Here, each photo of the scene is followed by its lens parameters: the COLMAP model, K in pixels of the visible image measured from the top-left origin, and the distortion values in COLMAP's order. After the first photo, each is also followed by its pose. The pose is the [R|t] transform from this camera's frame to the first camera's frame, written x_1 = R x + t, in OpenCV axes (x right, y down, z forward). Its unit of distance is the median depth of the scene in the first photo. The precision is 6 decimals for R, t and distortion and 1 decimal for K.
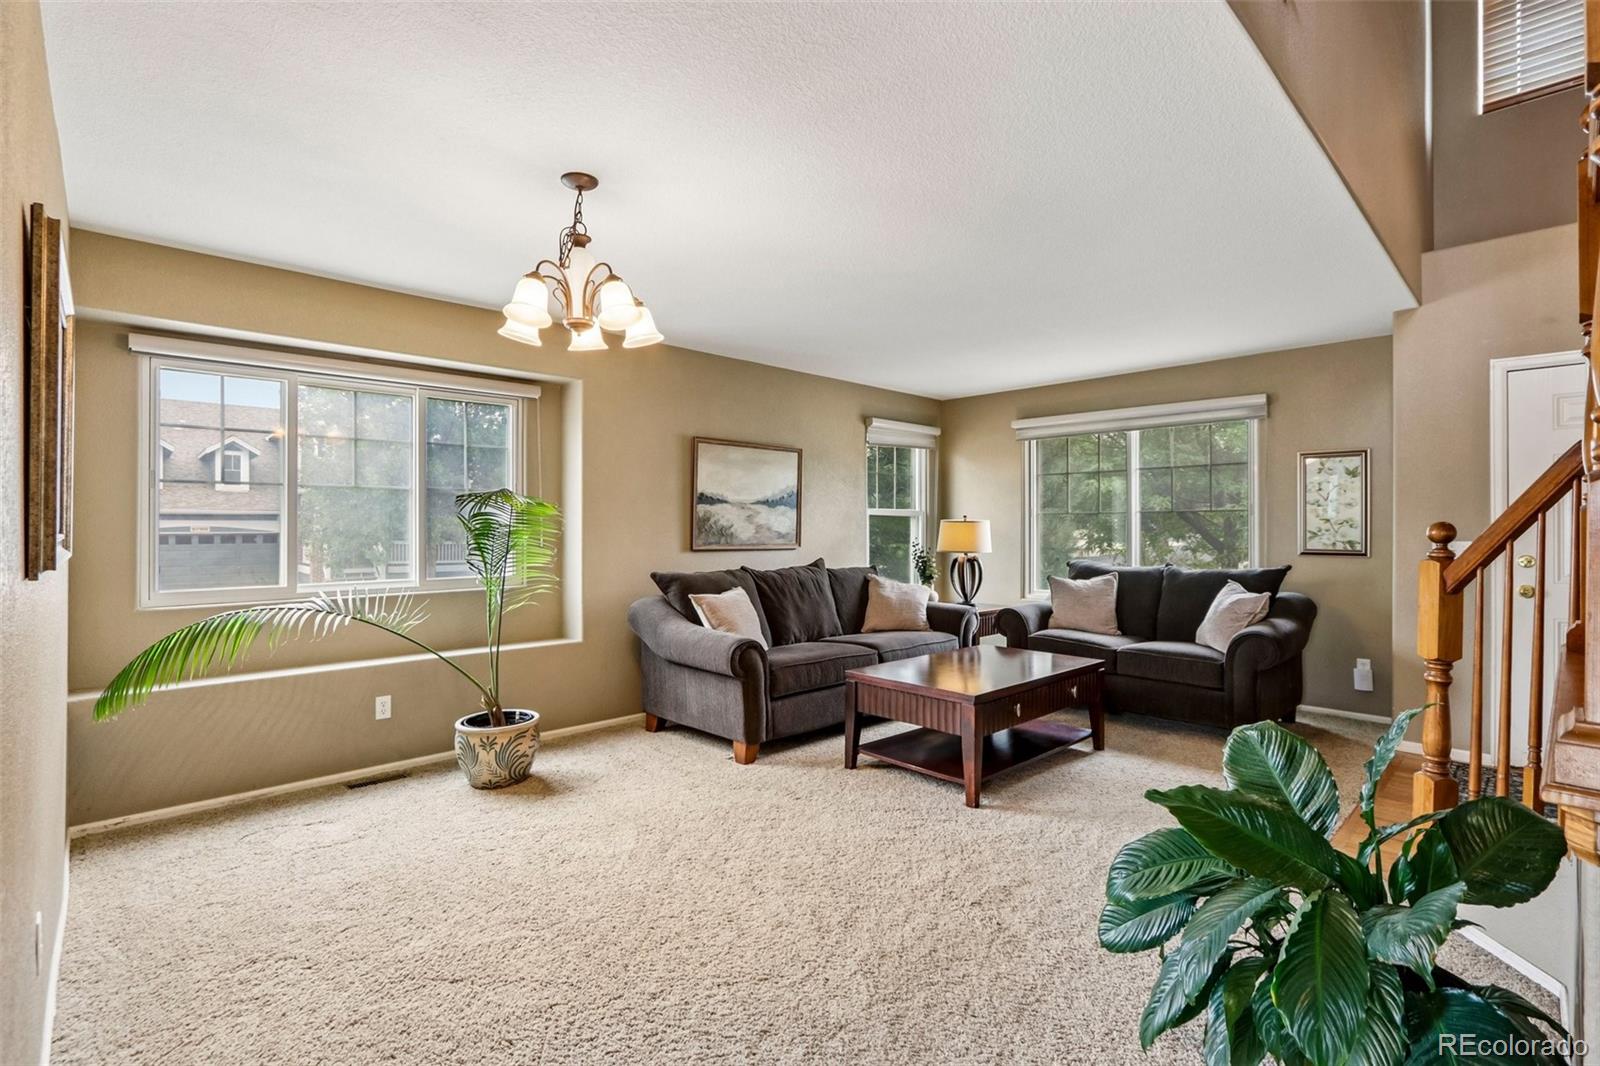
lens RADIAL K [[735.3, 0, 790.2], [0, 735.3, 526.8], [0, 0, 1]] dist [-0.019435, 0.003813]
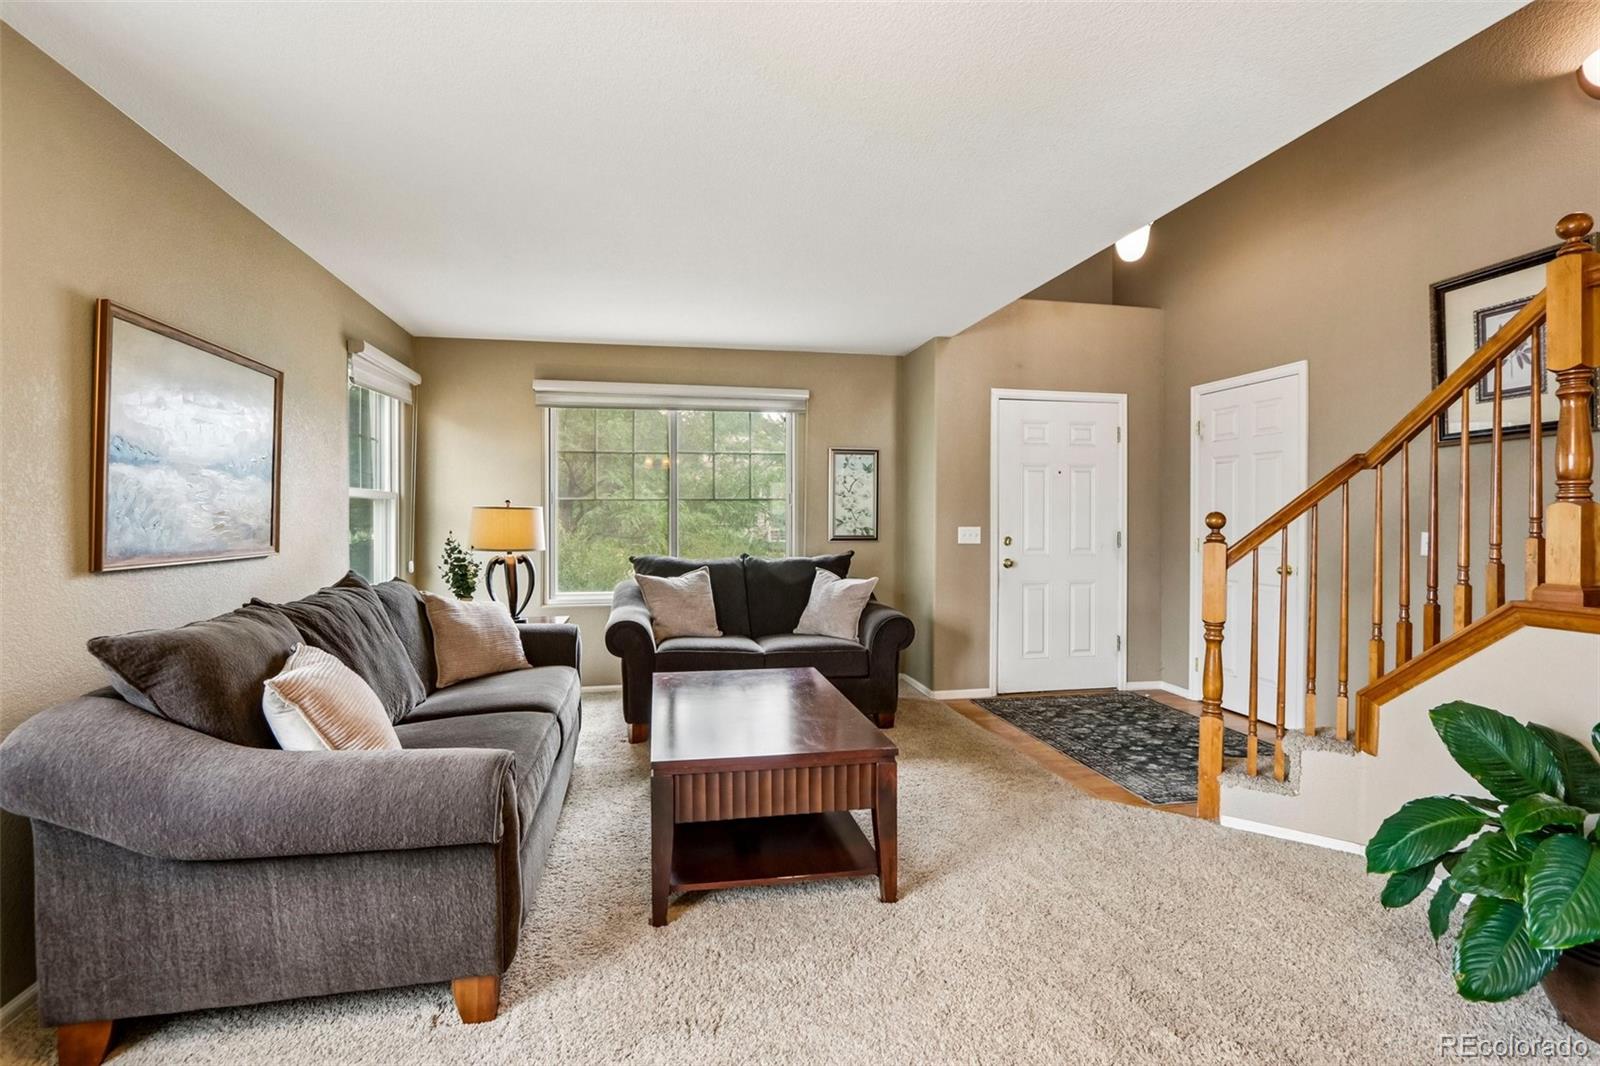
lens RADIAL K [[735.3, 0, 792.1], [0, 735.3, 521.3], [0, 0, 1]] dist [-0.019435, 0.003813]
pose [[0.542515, -0.006842, 0.840018, -0.268221], [-0.000446, 0.999964, 0.008433, -0.000484], [-0.840046, -0.004950, 0.542493, 0.448912]]
